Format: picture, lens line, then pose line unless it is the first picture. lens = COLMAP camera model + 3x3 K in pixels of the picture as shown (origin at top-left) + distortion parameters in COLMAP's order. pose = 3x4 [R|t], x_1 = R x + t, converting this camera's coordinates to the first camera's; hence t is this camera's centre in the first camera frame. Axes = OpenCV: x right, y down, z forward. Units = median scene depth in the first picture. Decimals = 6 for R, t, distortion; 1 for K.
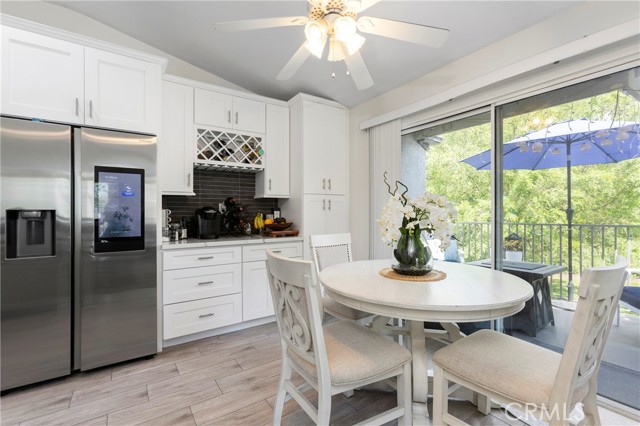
lens RADIAL K [[291.1, 0, 317.7], [0, 291.1, 210.5], [0, 0, 1]] dist [-0.007635, 0.004157]
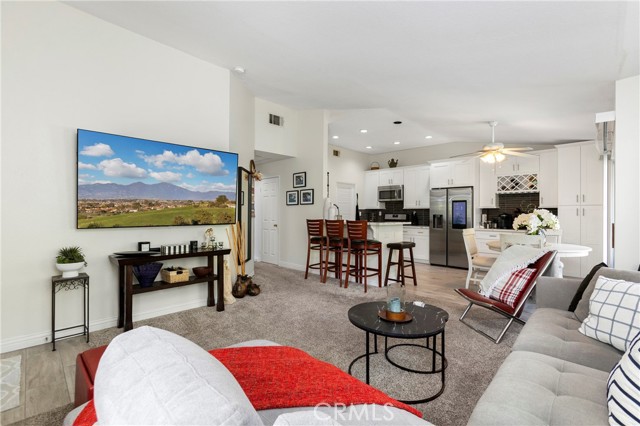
lens RADIAL K [[291.1, 0, 320.6], [0, 291.1, 214.9], [0, 0, 1]] dist [-0.007635, 0.004157]
pose [[0.193777, 0.012596, -0.980965, 1.435687], [0.003597, 0.999902, 0.013550, -0.034201], [0.981039, -0.006154, 0.193713, -0.701276]]
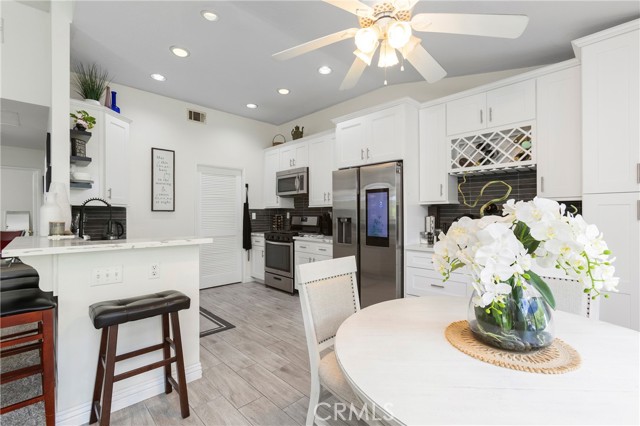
lens RADIAL K [[291.1, 0, 319.4], [0, 291.1, 210.8], [0, 0, 1]] dist [-0.007635, 0.004157]
pose [[0.173793, -0.004954, -0.984770, 0.532862], [0.010743, 0.999937, -0.003134, -0.027128], [0.984724, -0.010035, 0.173836, 0.341814]]
